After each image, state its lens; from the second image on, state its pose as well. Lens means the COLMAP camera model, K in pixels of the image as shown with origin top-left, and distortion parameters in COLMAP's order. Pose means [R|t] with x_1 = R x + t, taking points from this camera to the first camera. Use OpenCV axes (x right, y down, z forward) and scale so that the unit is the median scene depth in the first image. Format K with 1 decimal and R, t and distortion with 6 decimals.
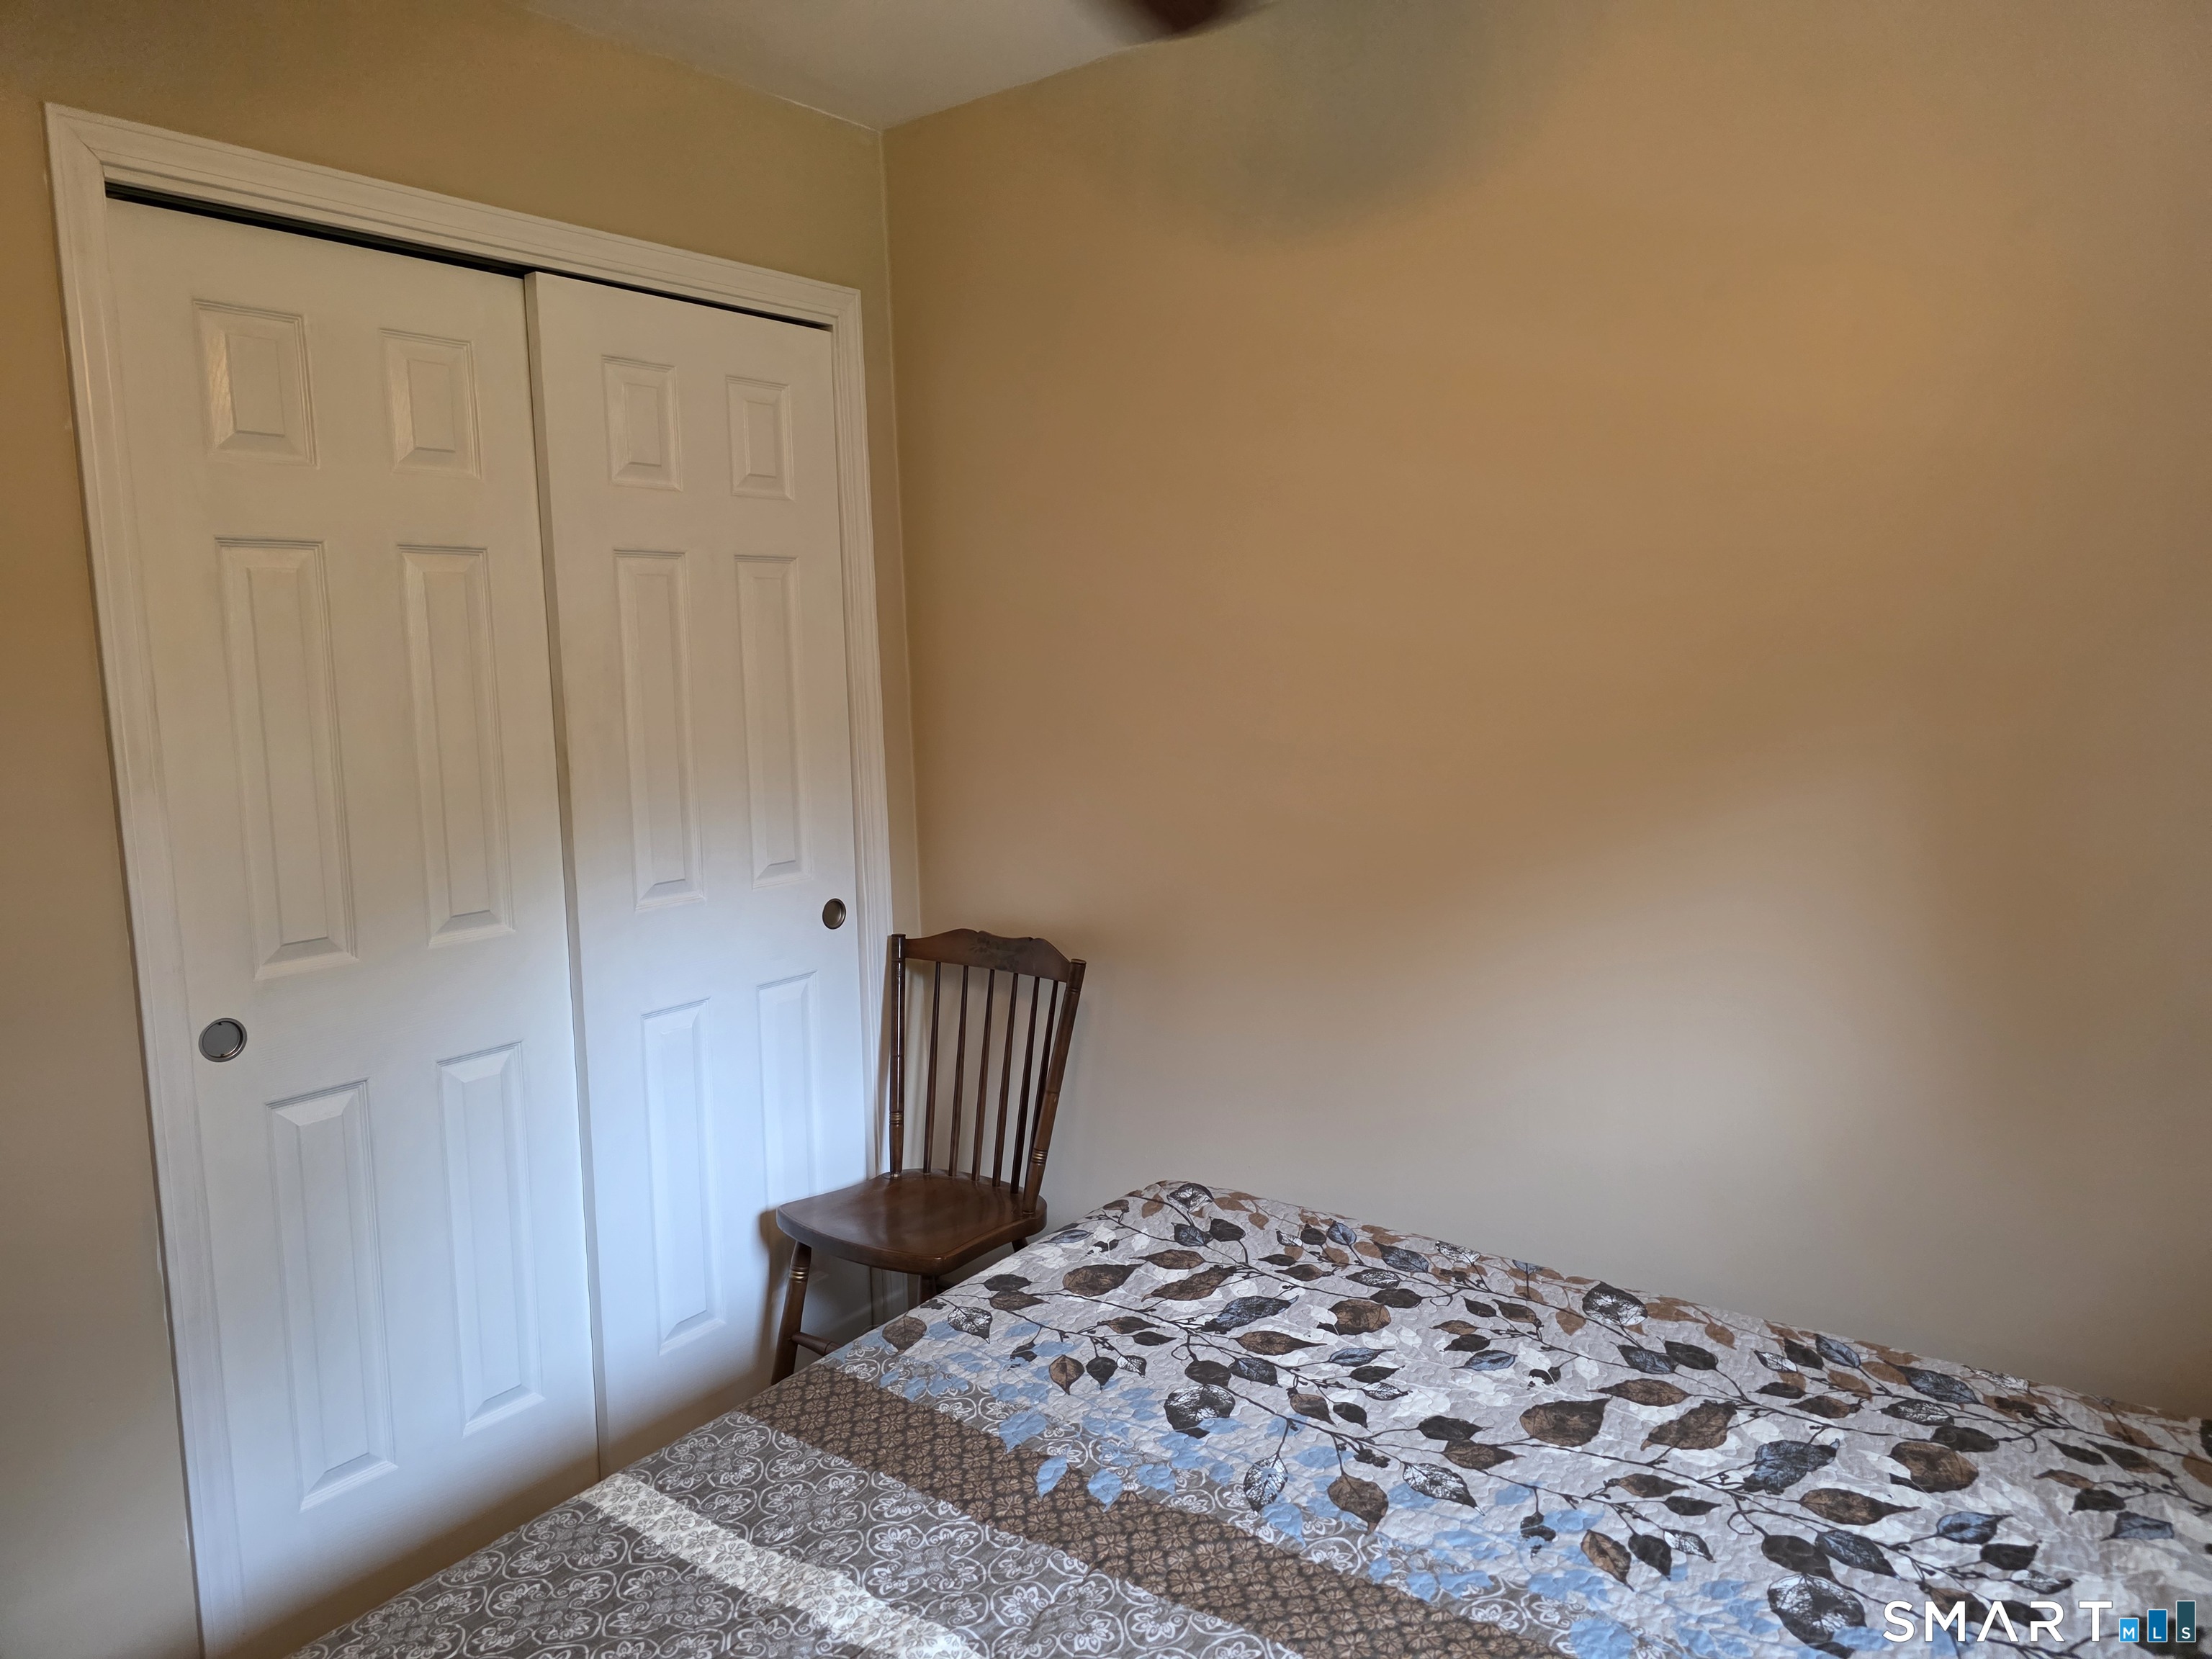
lens RADIAL K [[1354.7, 0, 1106.0], [0, 1354.7, 829.5], [0, 0, 1]] dist [0.042817, -0.039387]
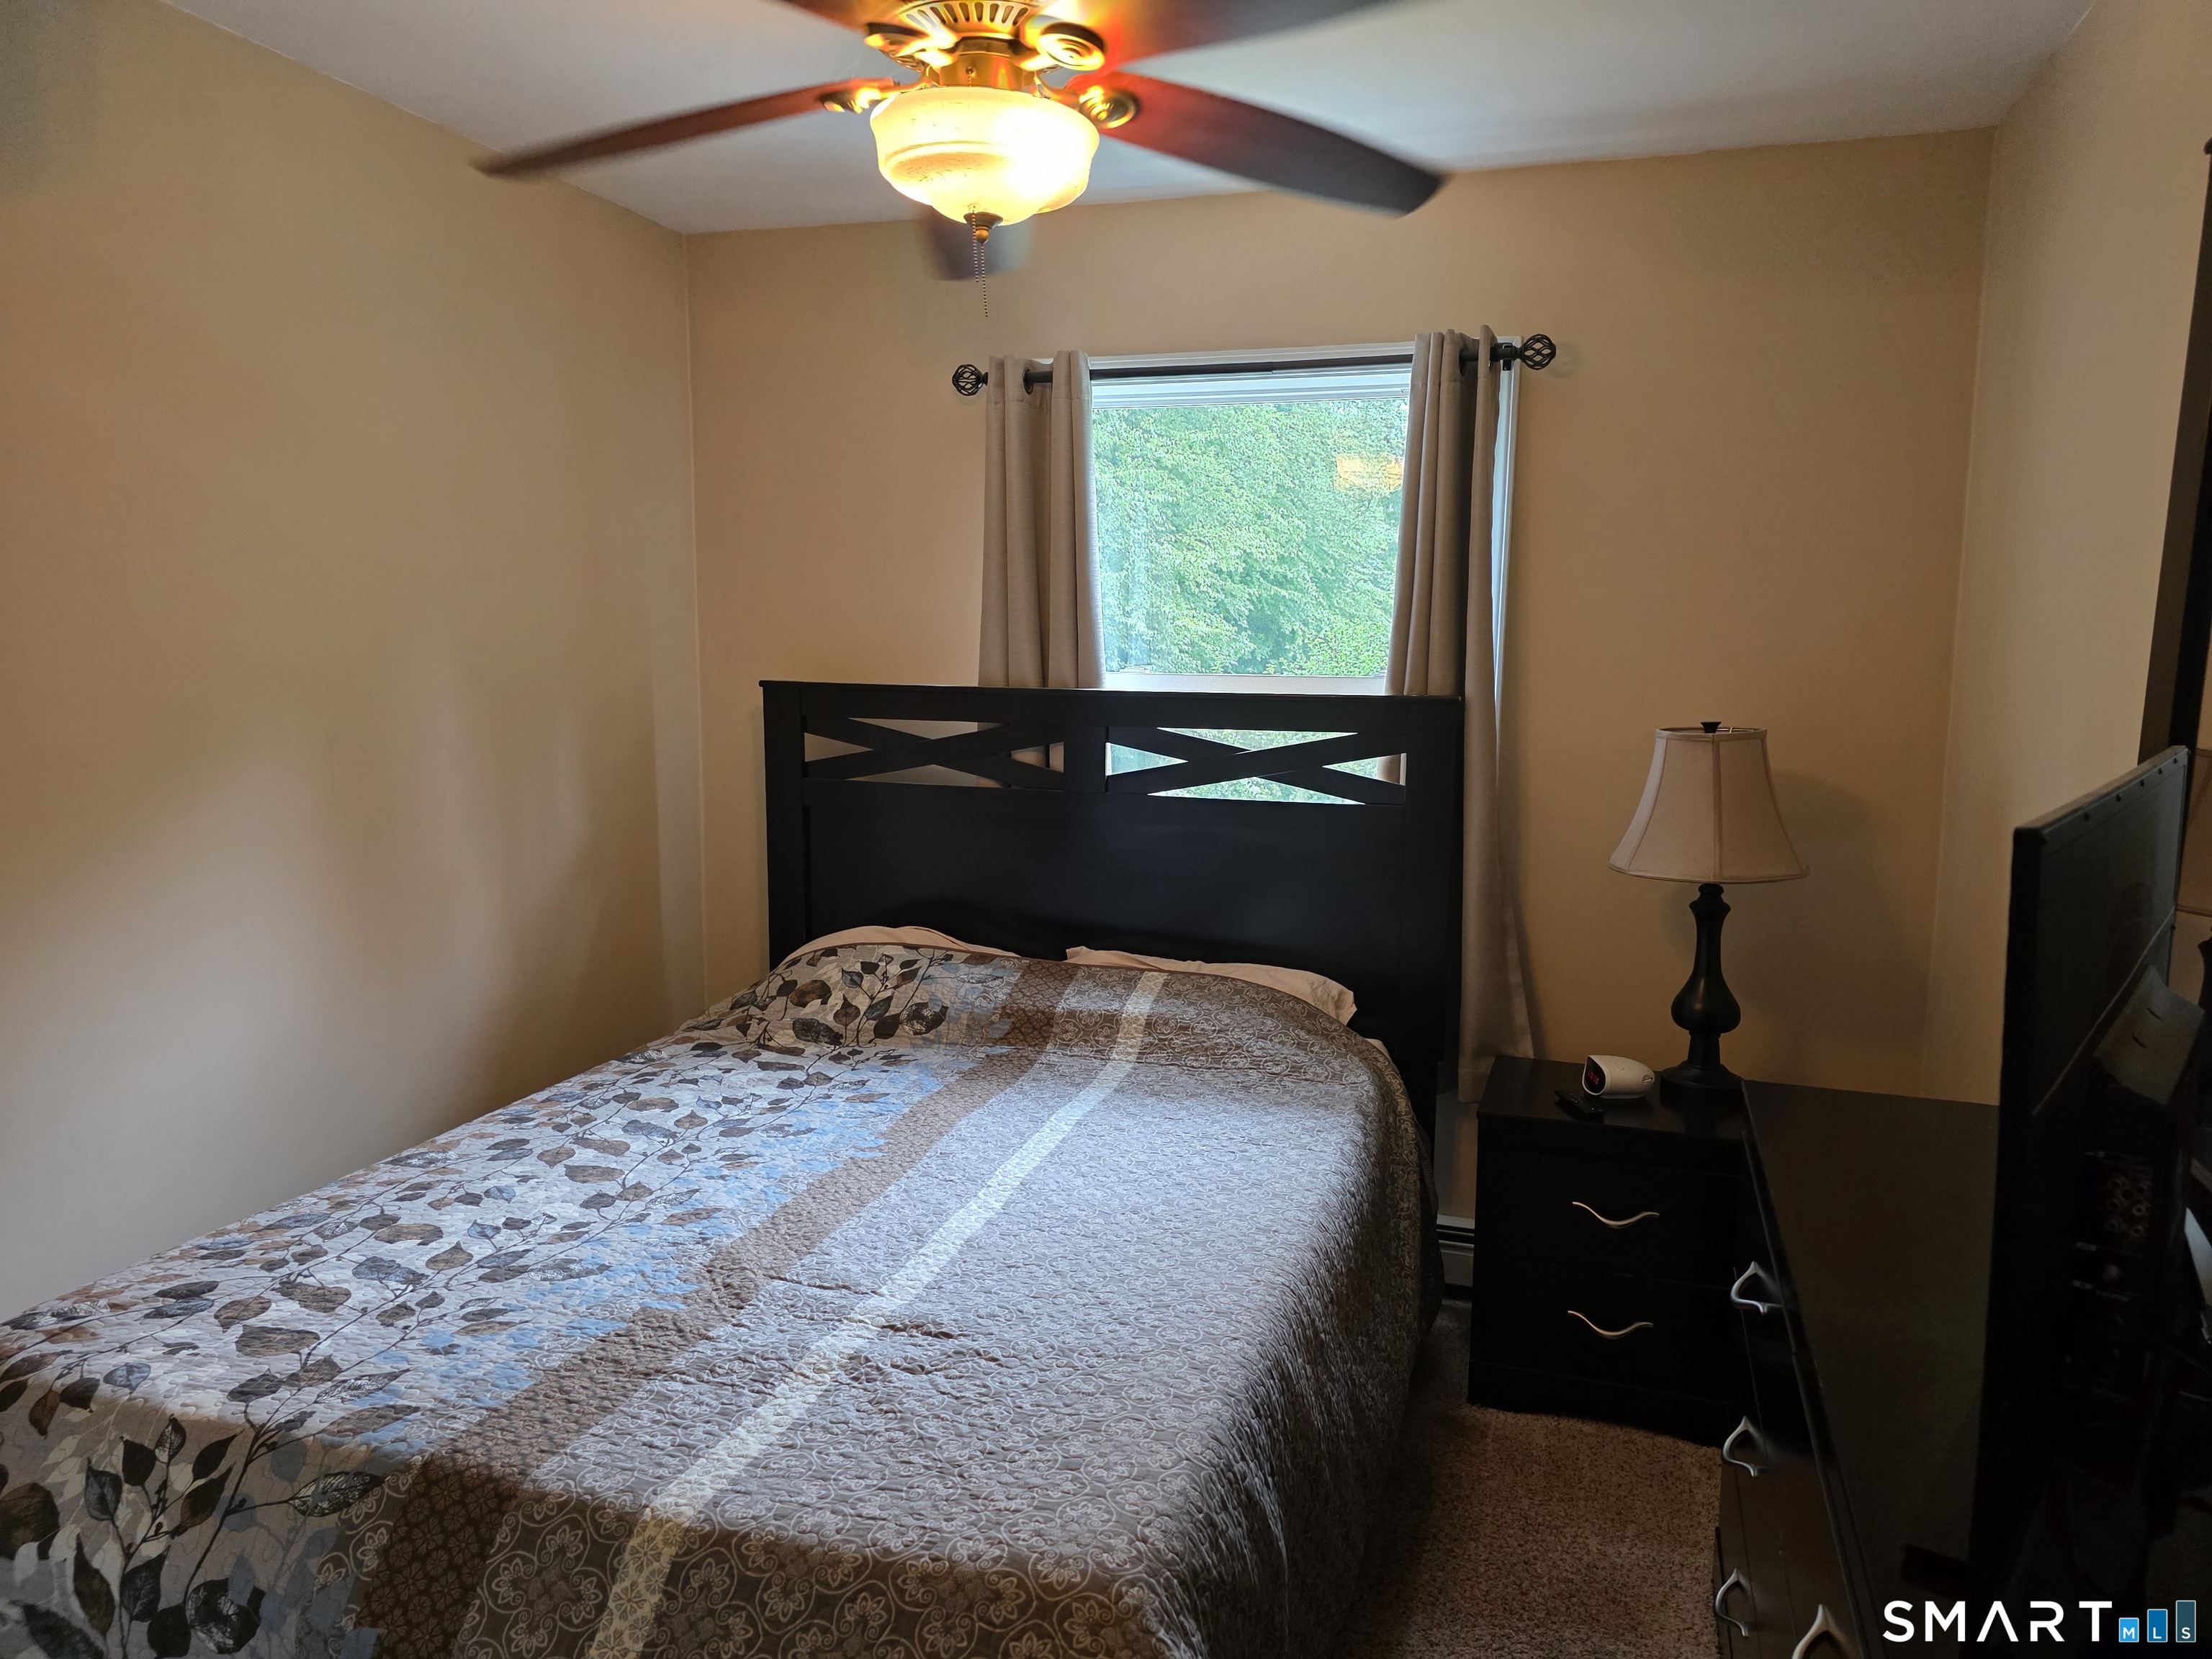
lens RADIAL K [[1520.5, 0, 1106.0], [0, 1520.5, 829.5], [0, 0, 1]] dist [0.068160, -0.059792]
pose [[-0.300365, -0.091515, 0.949424, -1.223000], [0.128264, 0.982470, 0.135279, -0.065167], [-0.945161, 0.162410, -0.283362, 0.822750]]
